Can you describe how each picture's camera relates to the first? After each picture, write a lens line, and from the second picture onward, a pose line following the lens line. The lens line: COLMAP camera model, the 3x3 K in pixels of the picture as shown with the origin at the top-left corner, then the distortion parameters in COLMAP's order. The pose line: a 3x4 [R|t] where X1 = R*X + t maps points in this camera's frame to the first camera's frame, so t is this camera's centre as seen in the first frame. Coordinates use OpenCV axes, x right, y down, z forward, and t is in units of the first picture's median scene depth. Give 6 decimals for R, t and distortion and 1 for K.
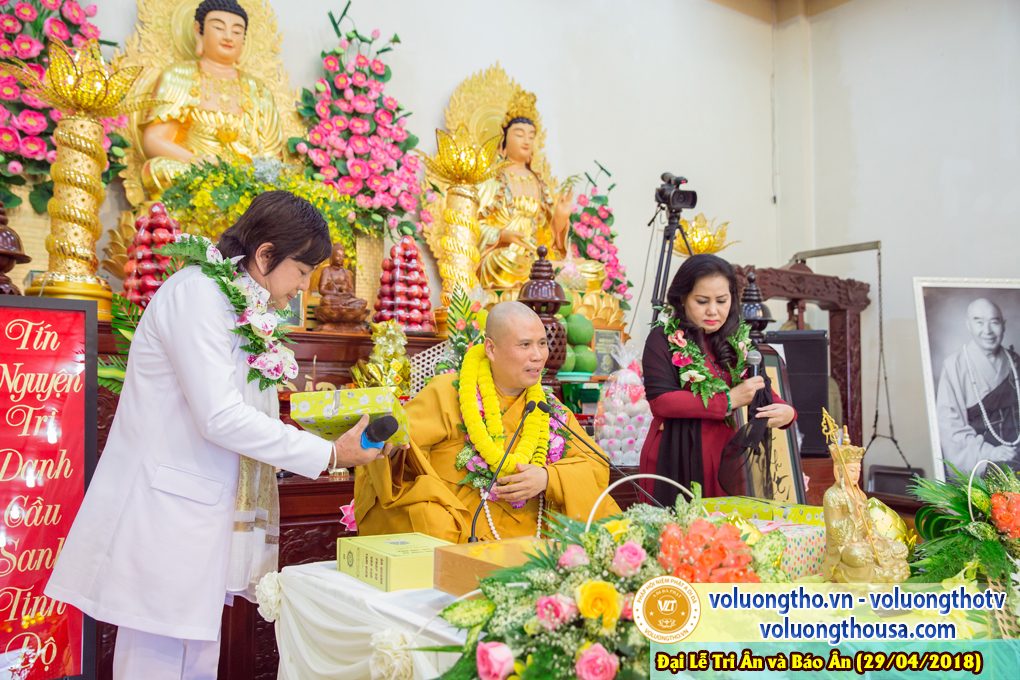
lens RADIAL K [[907.4, 0, 509.9], [0, 907.4, 339.1], [0, 0, 1]] dist [-0.040596, 0.093384]
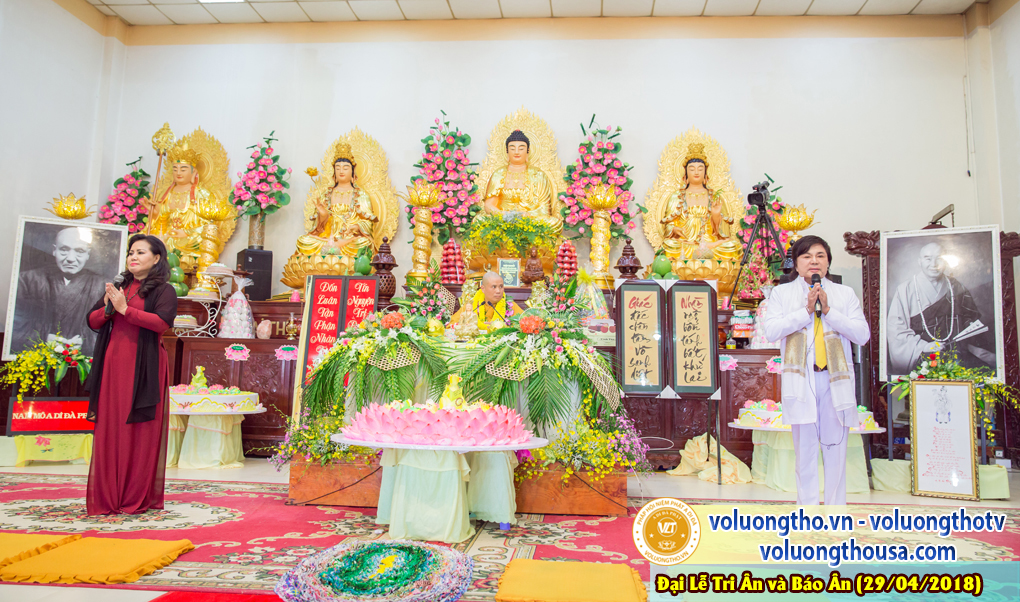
lens RADIAL K [[845.4, 0, 506.6], [0, 845.4, 259.2], [0, 0, 1]] dist [-0.071555, 0.098896]
pose [[0.762570, -0.079884, -0.641954, 0.831430], [0.025913, 0.995322, -0.093076, 0.086217], [0.646386, 0.054342, 0.761073, -0.452816]]
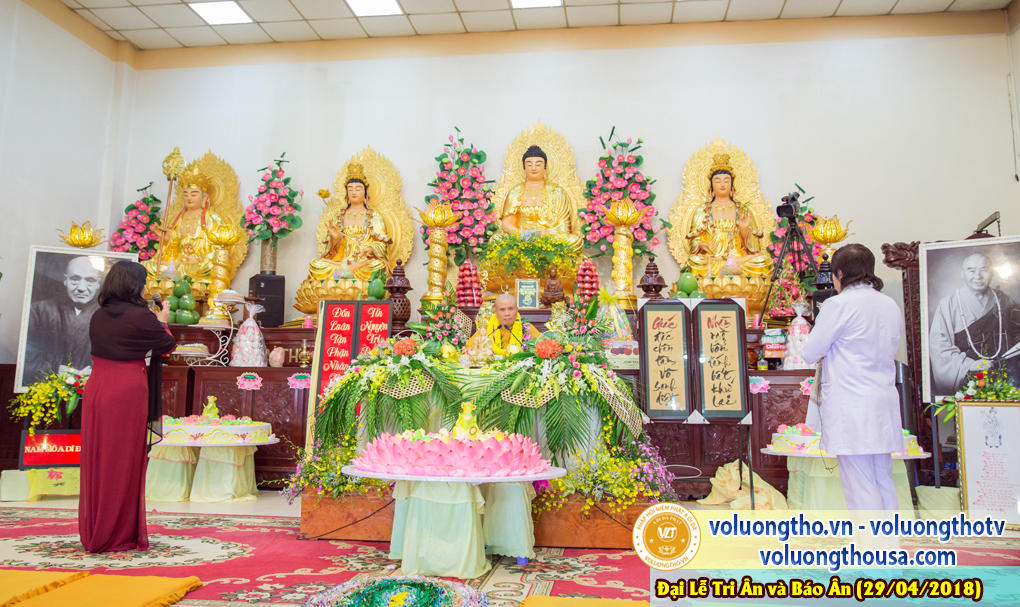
lens RADIAL K [[882.8, 0, 486.9], [0, 882.8, 250.0], [0, 0, 1]] dist [-0.068677, 0.096820]
pose [[0.727146, -0.115727, -0.676658, 0.848105], [0.041025, 0.991252, -0.125446, 0.082277], [0.685256, 0.063458, 0.725532, -0.452483]]
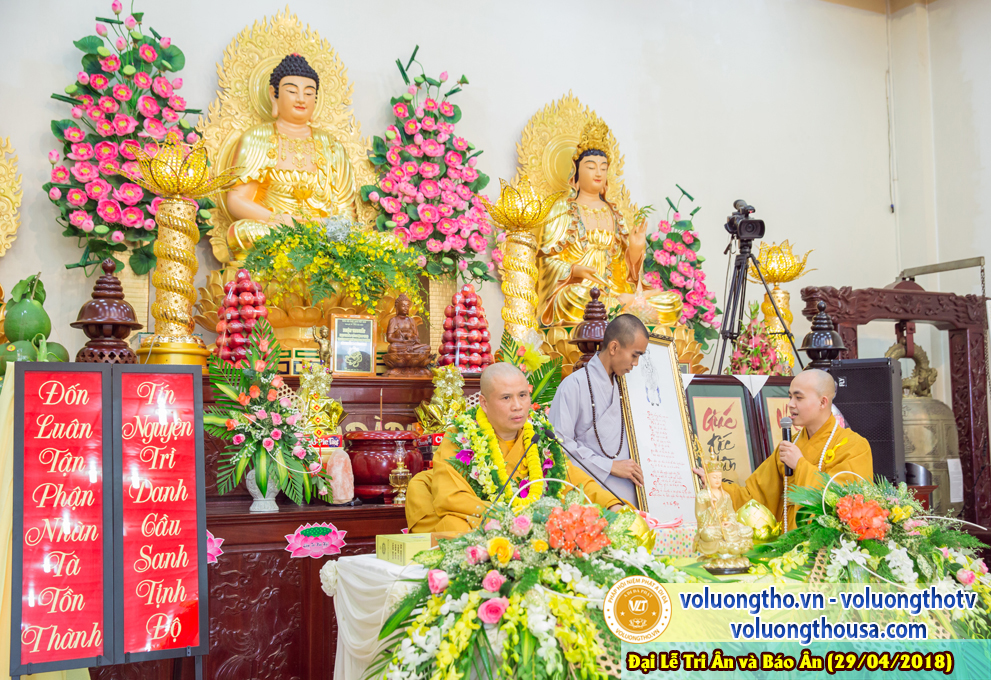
lens RADIAL K [[1123.7, 0, 532.8], [0, 1123.7, 348.2], [0, 0, 1]] dist [0.031303, 0.000000]
pose [[0.992624, -0.030878, -0.117233, 0.096518], [0.029483, 0.999473, -0.013613, -0.014117], [0.117592, 0.010057, 0.993011, -0.257689]]
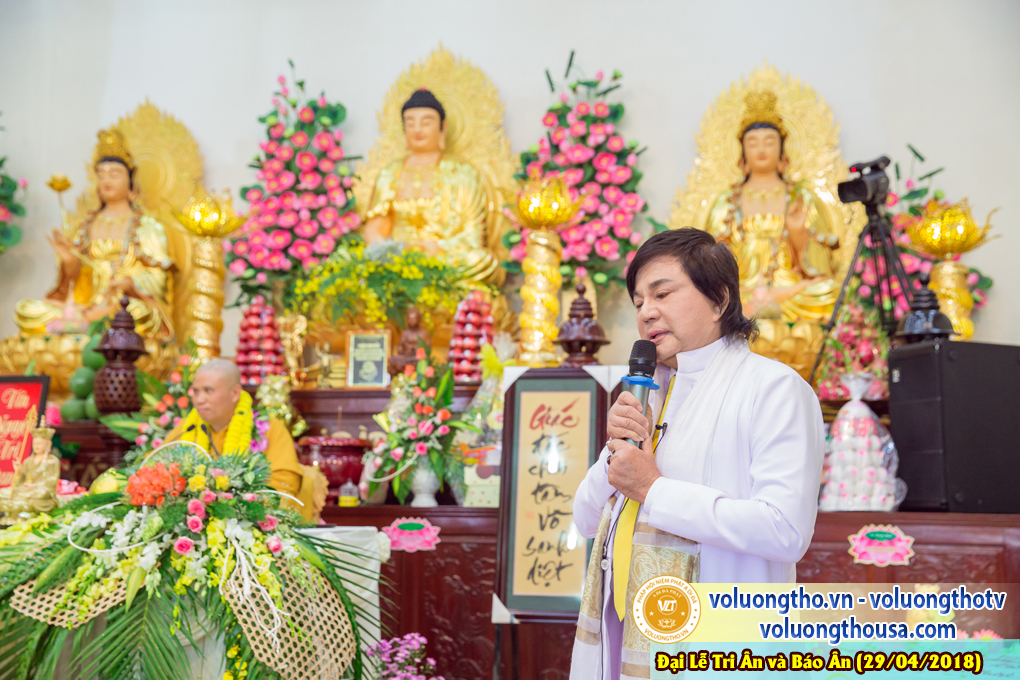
lens RADIAL K [[1275.5, 0, 510.8], [0, 1275.5, 333.7], [0, 0, 1]] dist [0.067056, 0.000000]
pose [[0.673893, -0.103173, -0.731590, 0.810181], [0.045317, 0.994109, -0.098452, 0.066874], [0.737438, 0.033193, 0.674599, 0.031047]]
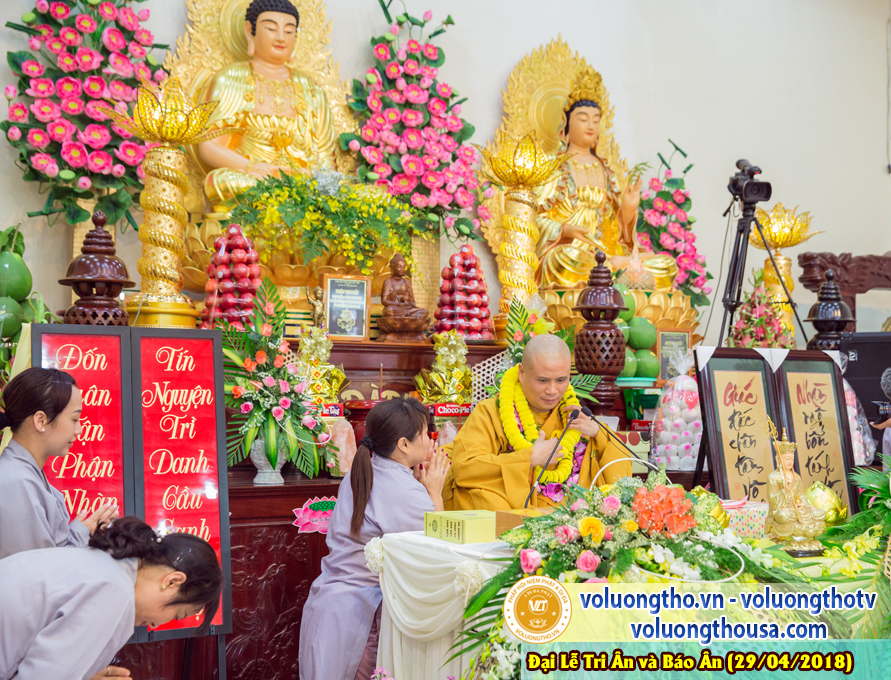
lens RADIAL K [[1236.6, 0, 512.4], [0, 1236.6, 341.8], [0, 0, 1]] dist [0.075450, 0.000000]
pose [[0.997712, -0.007611, -0.067176, 0.024795], [0.008858, 0.999794, 0.018282, -0.024780], [0.067023, -0.018835, 0.997574, -0.307304]]
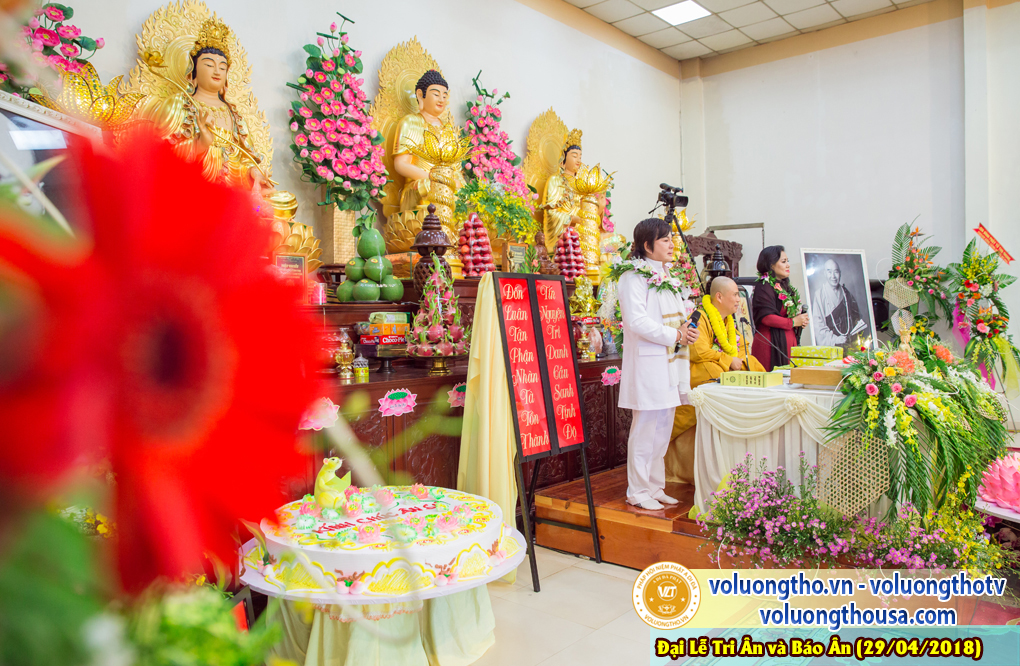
lens RADIAL K [[729.0, 0, 541.2], [0, 729.0, 330.5], [0, 0, 1]] dist [-0.088352, 0.008868]
pose [[0.966949, -0.029424, 0.253268, -0.437410], [0.008010, 0.996334, 0.085169, -0.027784], [-0.254846, -0.080326, 0.963640, -0.302591]]
